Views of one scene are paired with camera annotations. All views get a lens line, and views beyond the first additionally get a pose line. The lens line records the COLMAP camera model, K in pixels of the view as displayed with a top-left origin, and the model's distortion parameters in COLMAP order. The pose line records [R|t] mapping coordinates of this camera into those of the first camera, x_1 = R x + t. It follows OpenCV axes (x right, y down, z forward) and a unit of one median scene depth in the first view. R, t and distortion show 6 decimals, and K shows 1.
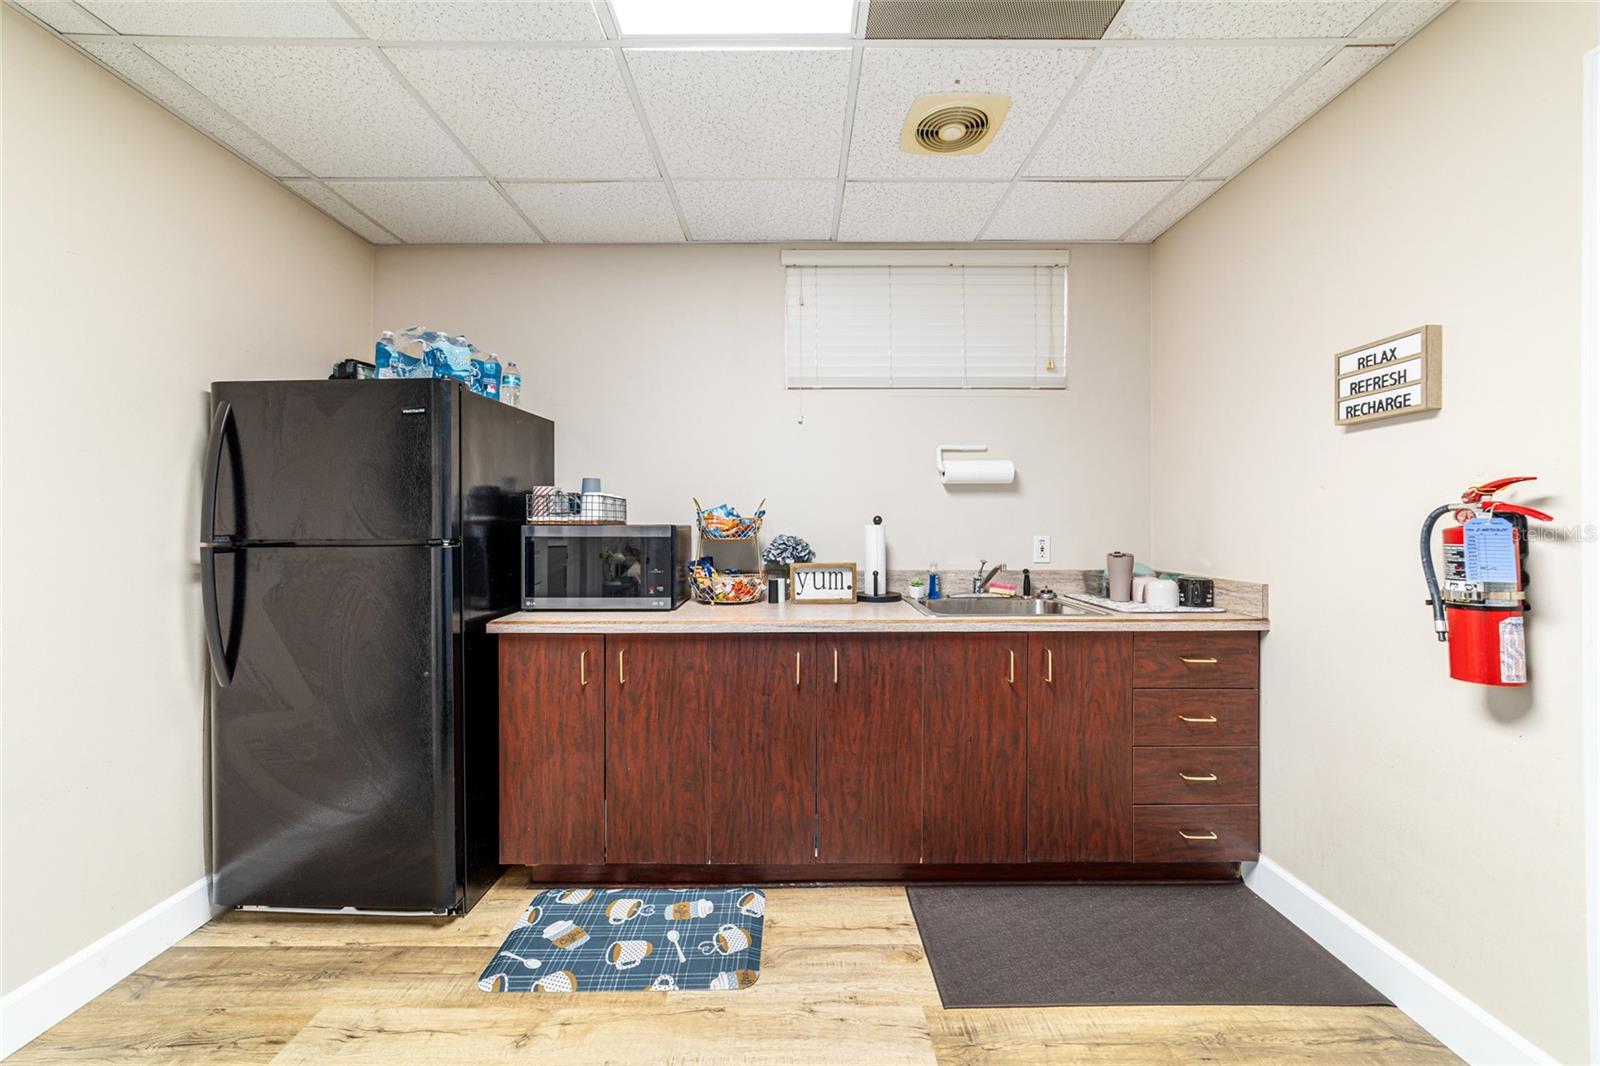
lens RADIAL K [[614.7, 0, 797.2], [0, 614.7, 523.9], [0, 0, 1]] dist [-0.012394, 0.004124]
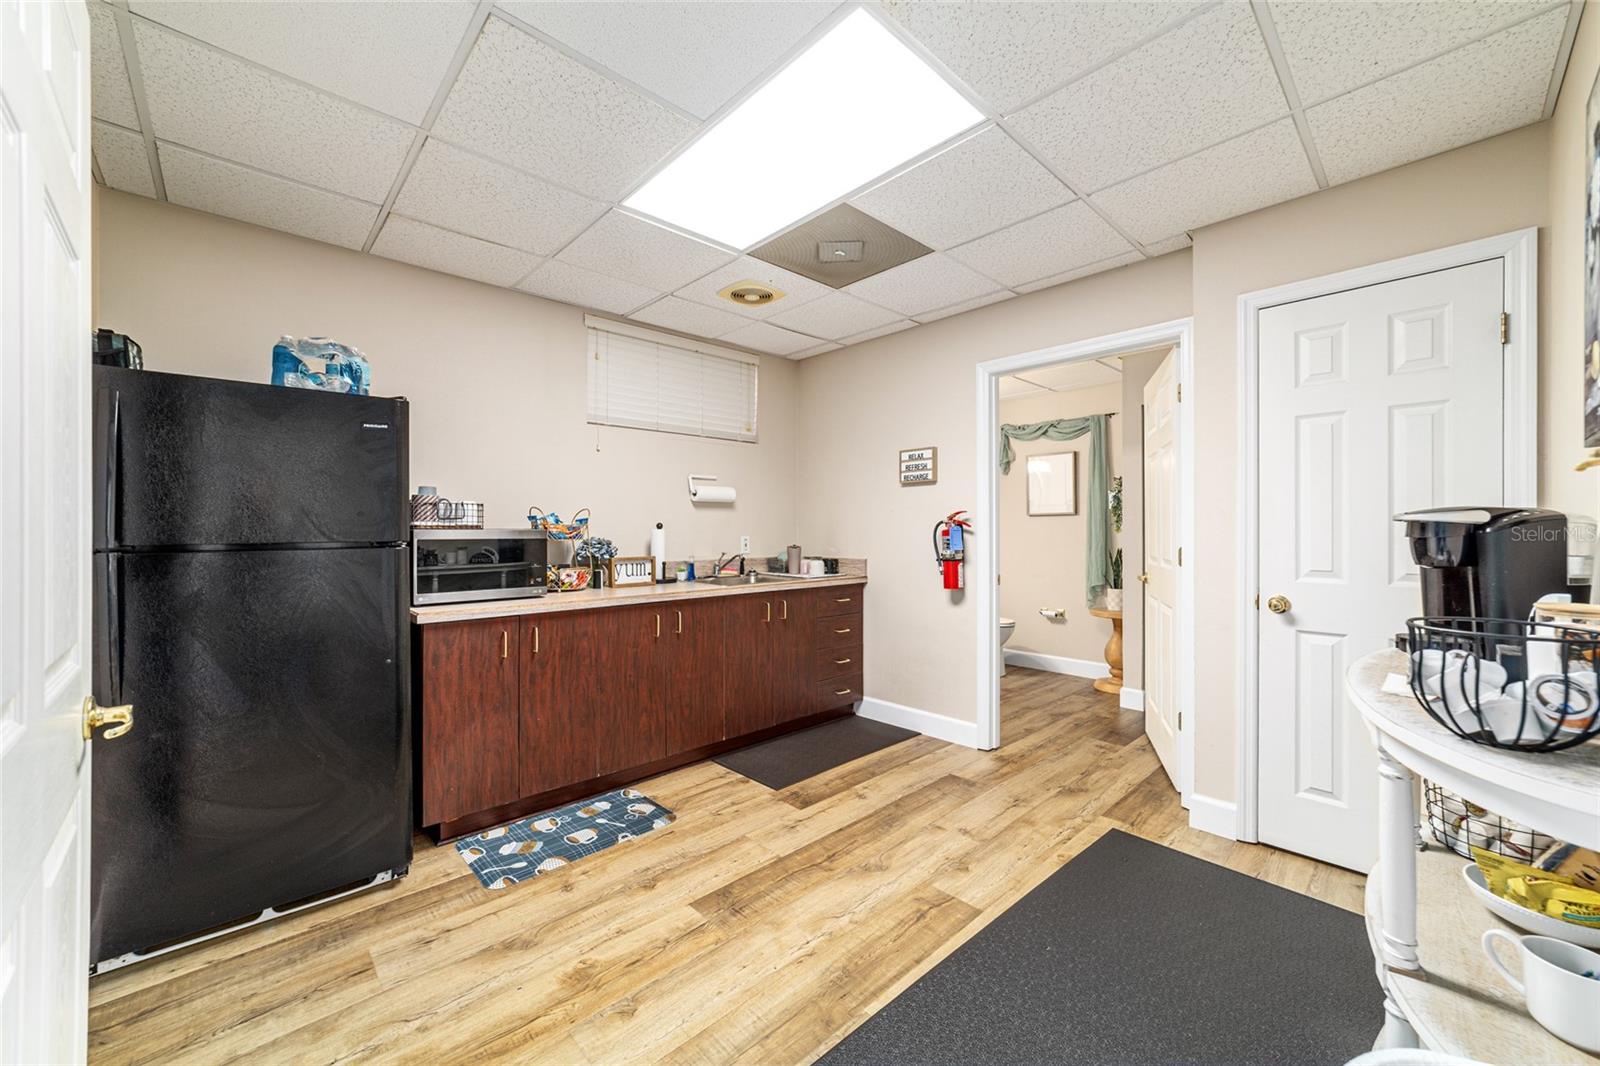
lens RADIAL K [[614.7, 0, 798.1], [0, 614.7, 532.2], [0, 0, 1]] dist [-0.012394, 0.004124]
pose [[0.729289, -0.002877, 0.684200, -0.753412], [0.001140, 0.999995, 0.002990, 0.005597], [-0.684205, -0.001400, 0.729289, -0.302890]]
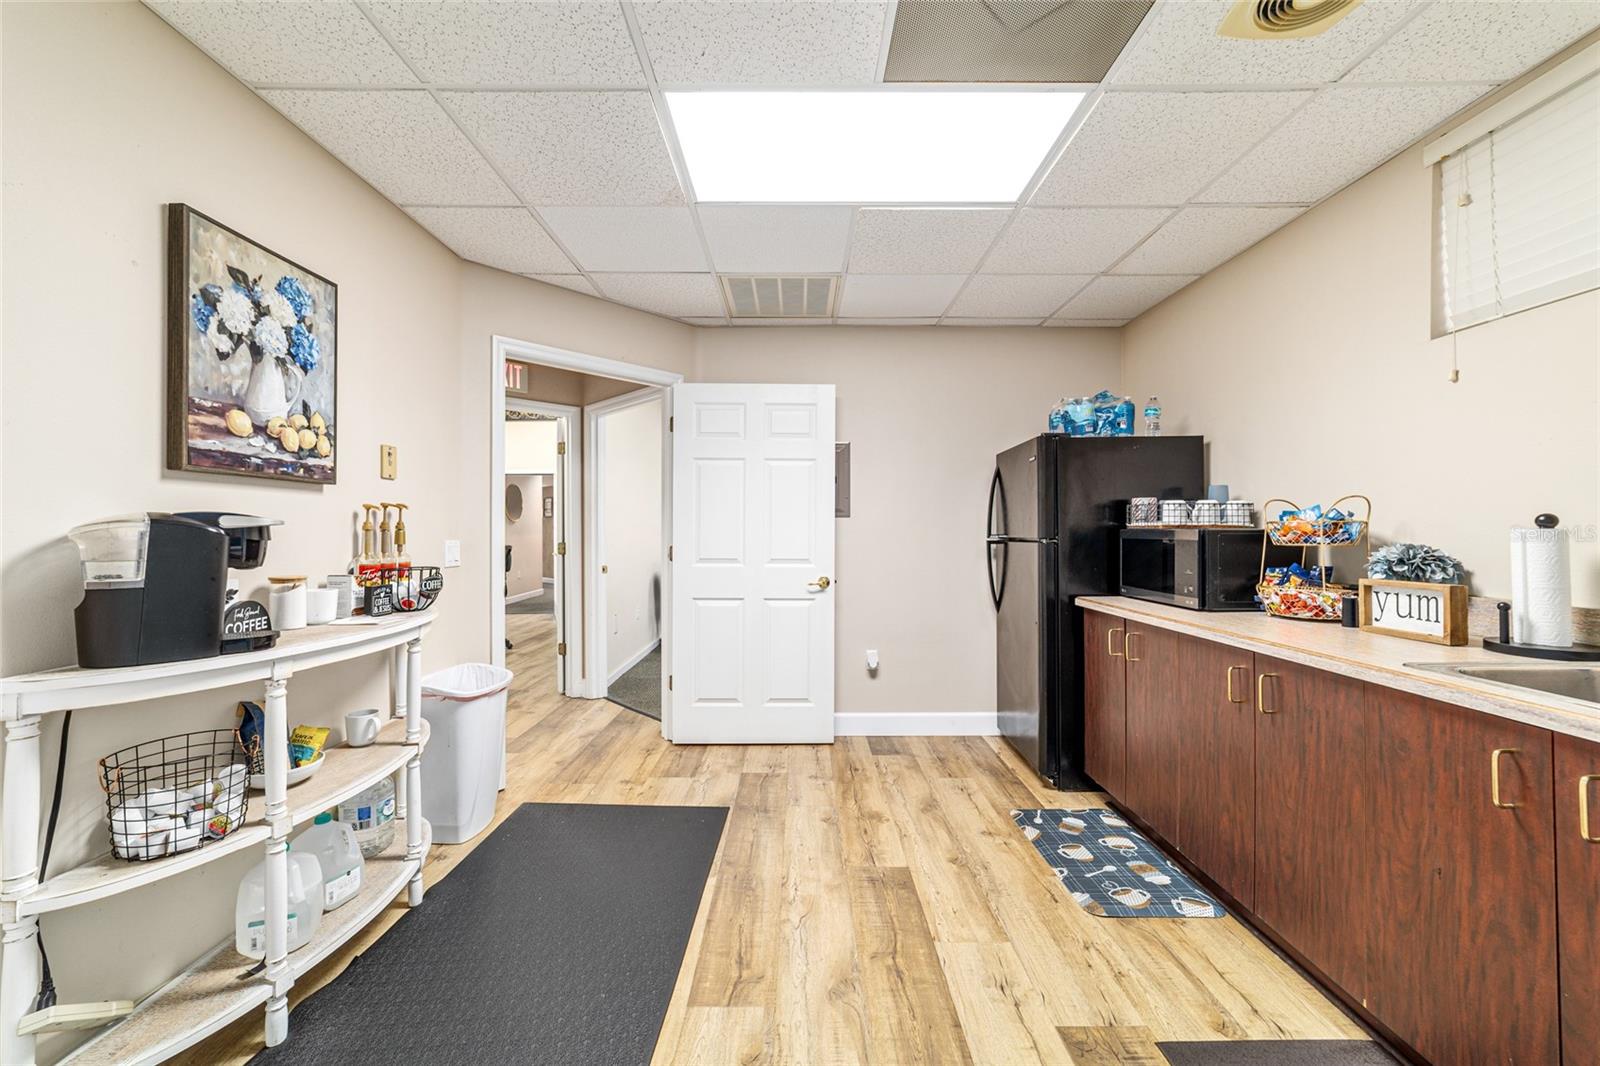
lens RADIAL K [[614.7, 0, 801.3], [0, 614.7, 532.0], [0, 0, 1]] dist [-0.012394, 0.004124]
pose [[0.001811, 0.003530, -0.999992, 0.905619], [0.000540, 0.999994, 0.003531, 0.002900], [0.999998, -0.000546, 0.001809, 0.349893]]
